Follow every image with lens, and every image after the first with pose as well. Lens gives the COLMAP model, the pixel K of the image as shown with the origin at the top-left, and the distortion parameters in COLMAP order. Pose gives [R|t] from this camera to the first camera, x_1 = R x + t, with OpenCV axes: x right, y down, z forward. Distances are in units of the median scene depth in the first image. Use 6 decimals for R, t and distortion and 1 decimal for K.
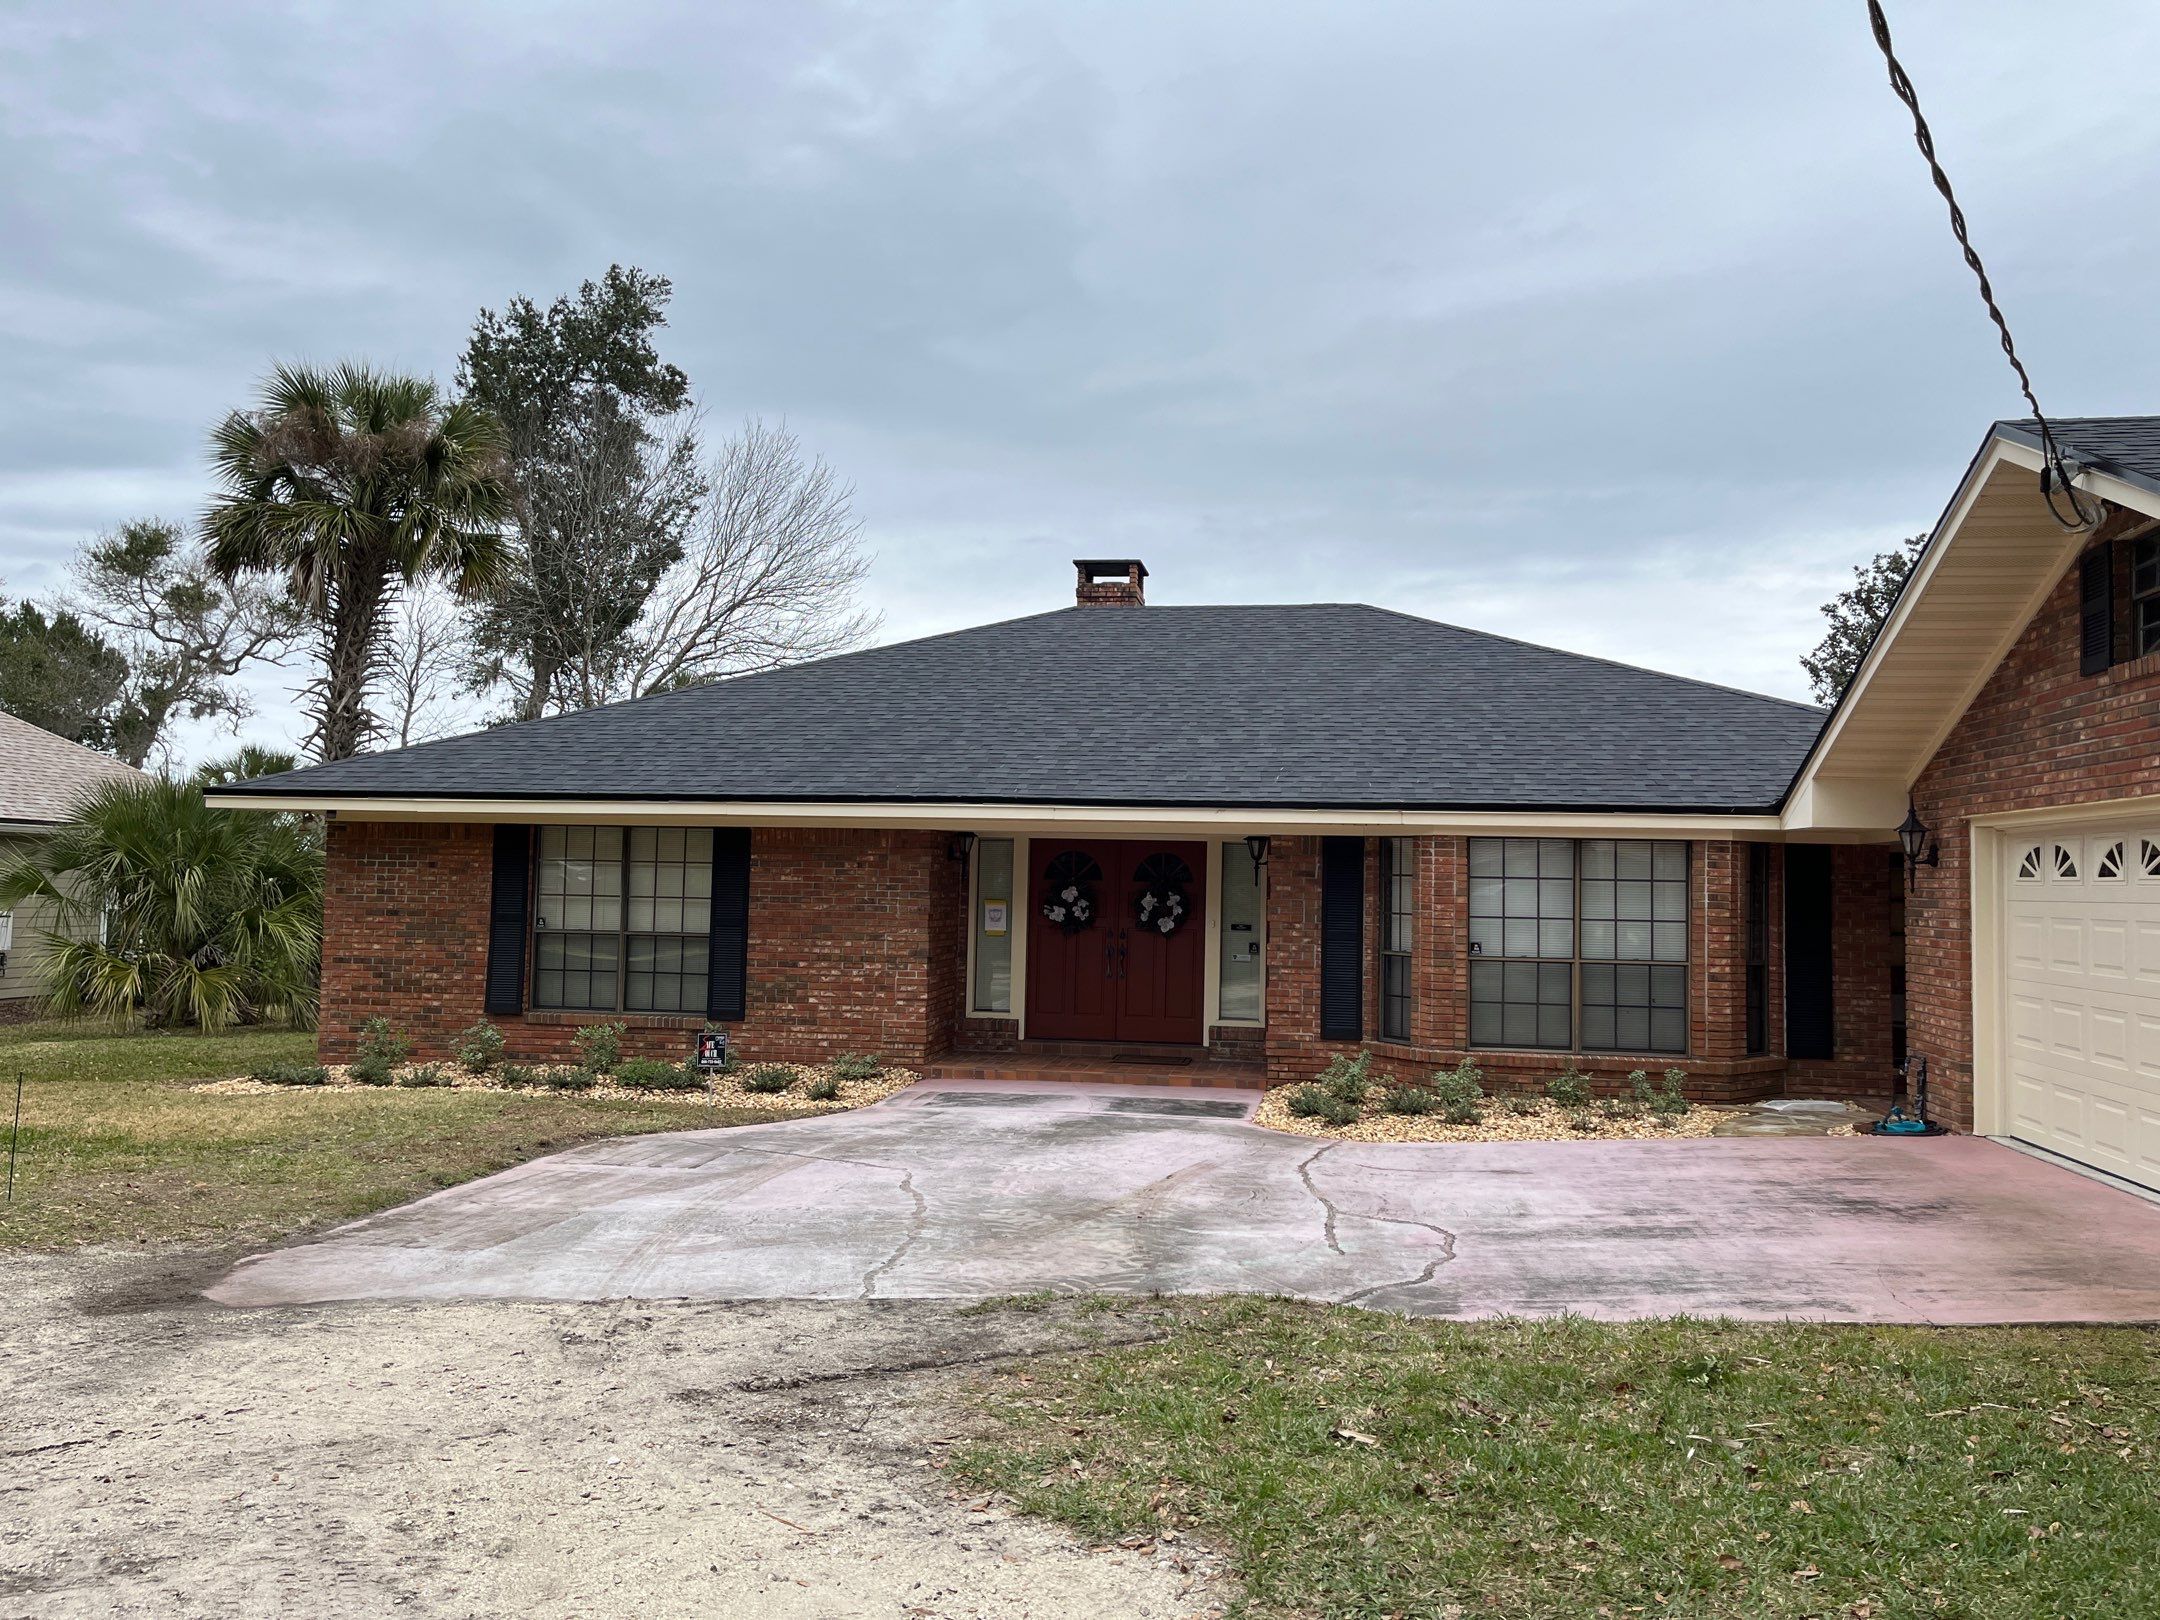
lens RADIAL K [[1605.0, 0, 1101.3], [0, 1605.0, 808.2], [0, 0, 1]] dist [0.045988, -0.031214]
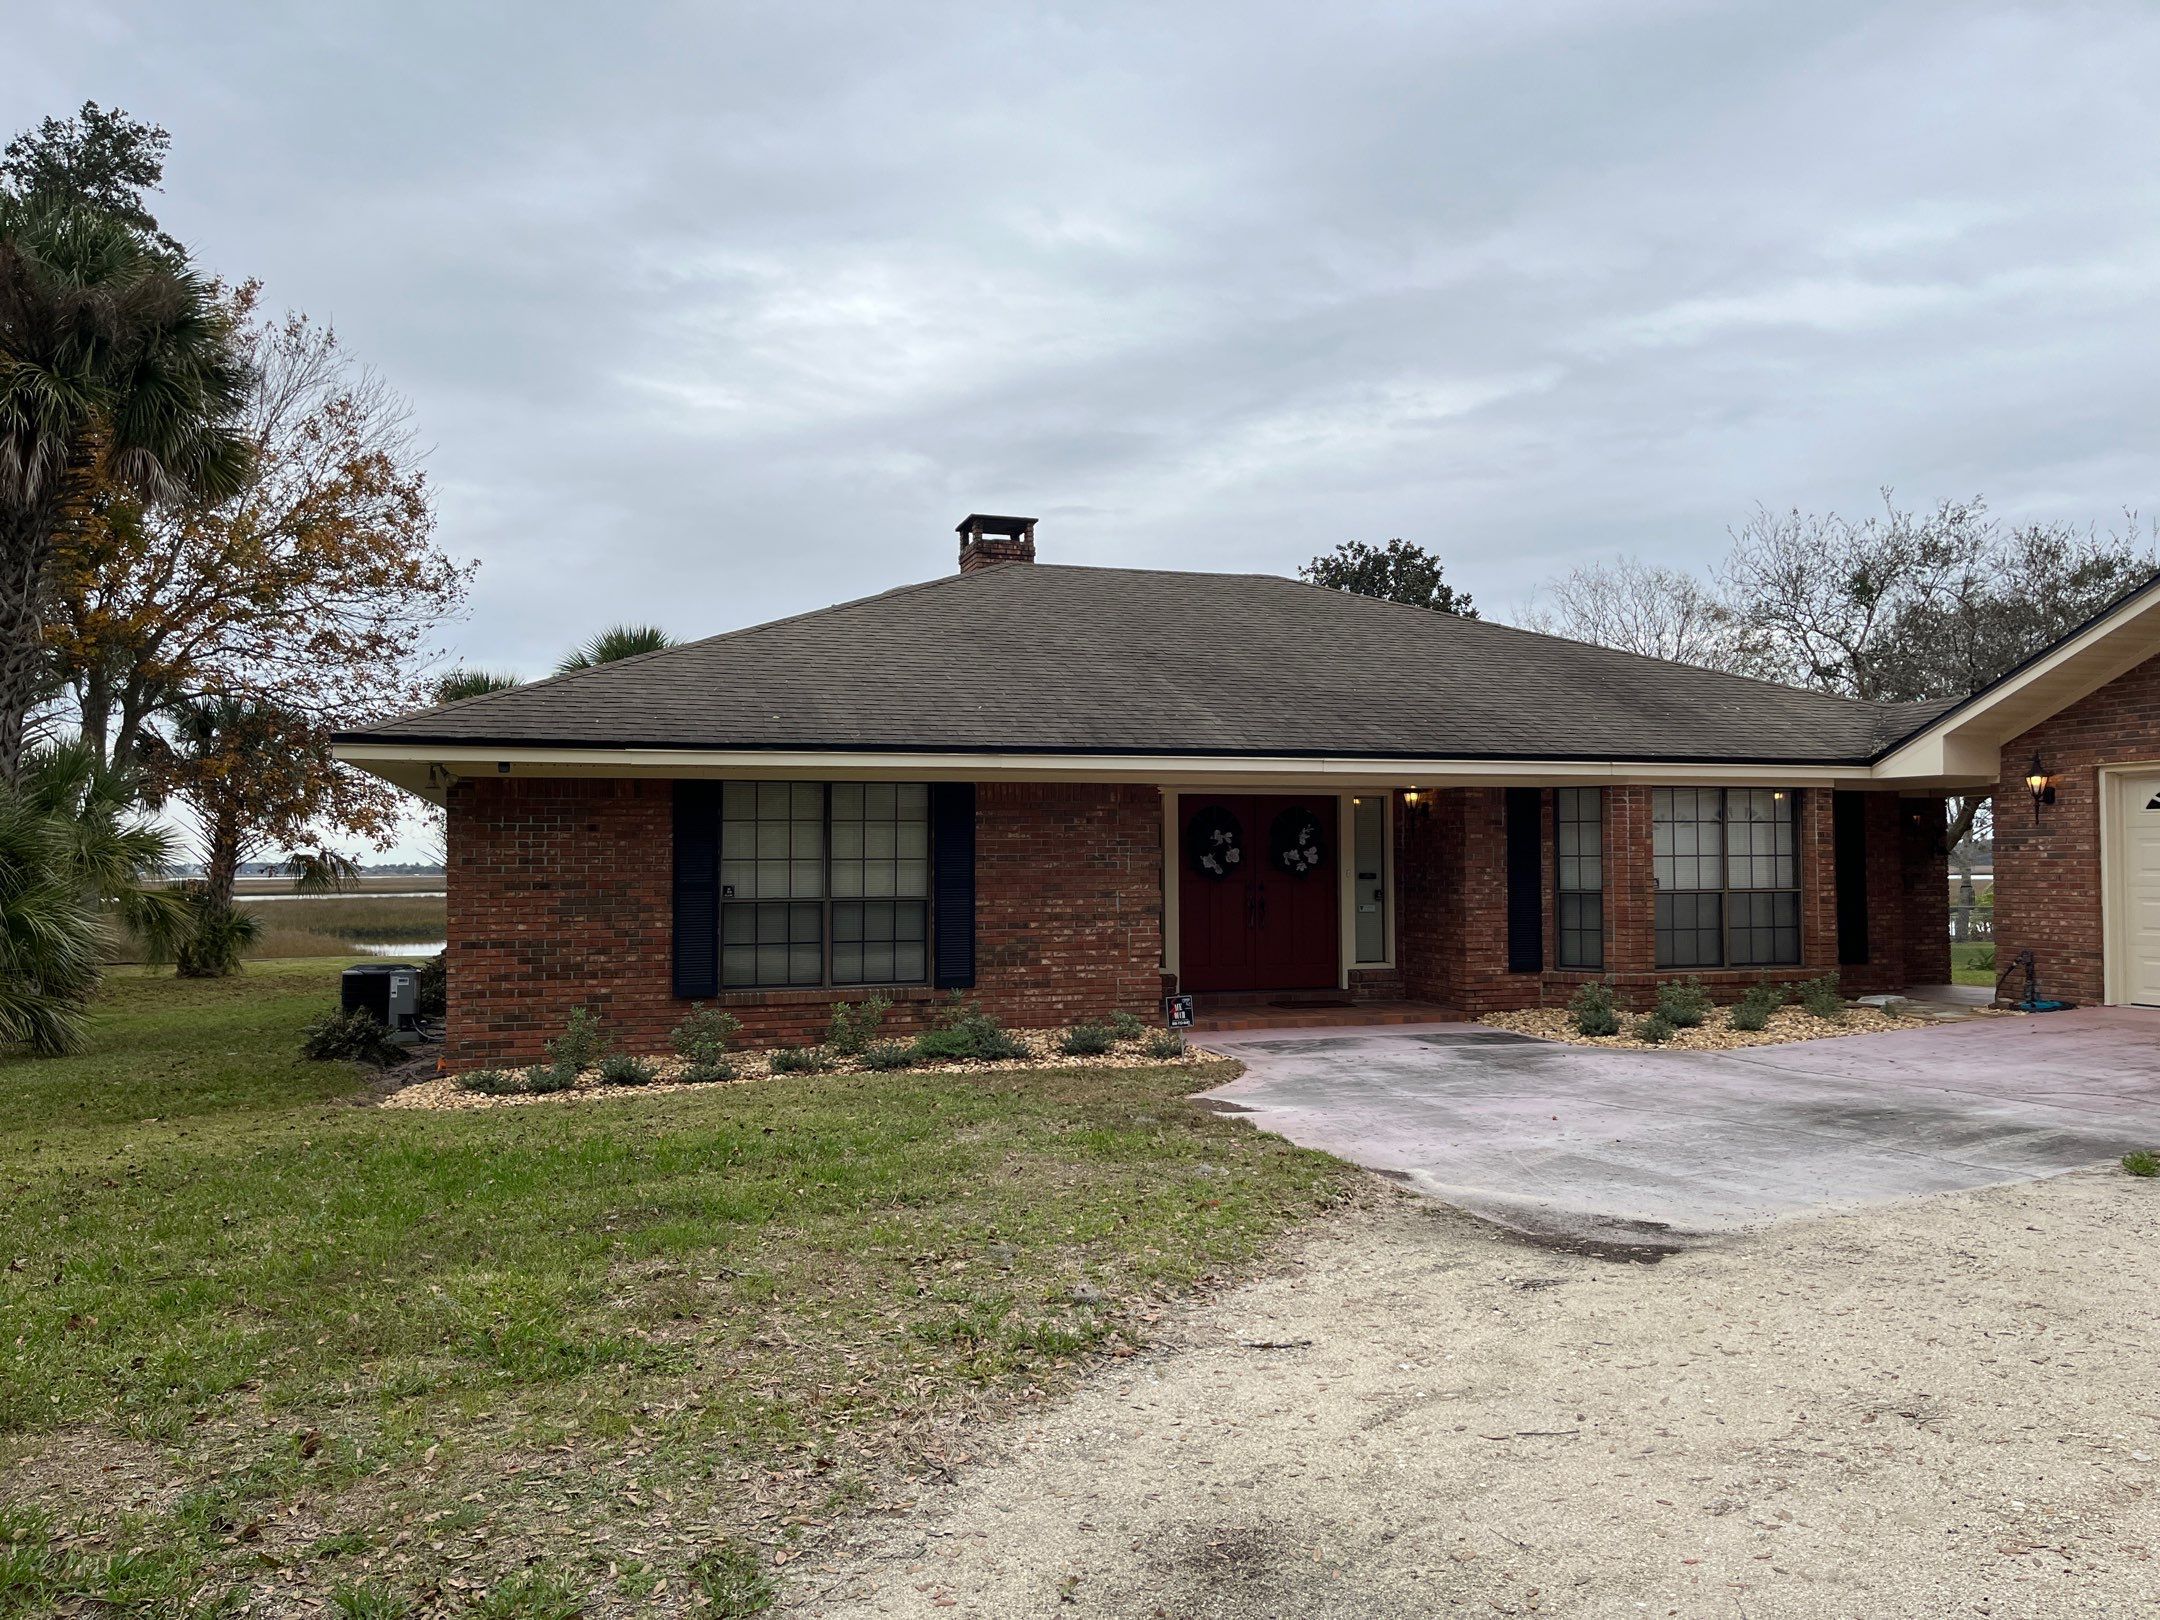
lens RADIAL K [[1605.0, 0, 1099.0], [0, 1605.0, 812.7], [0, 0, 1]] dist [0.045988, -0.031214]
pose [[0.899304, -0.011471, 0.437173, -0.564406], [0.003428, 0.999810, 0.019184, 0.012105], [-0.437310, -0.015754, 0.899173, 0.126506]]
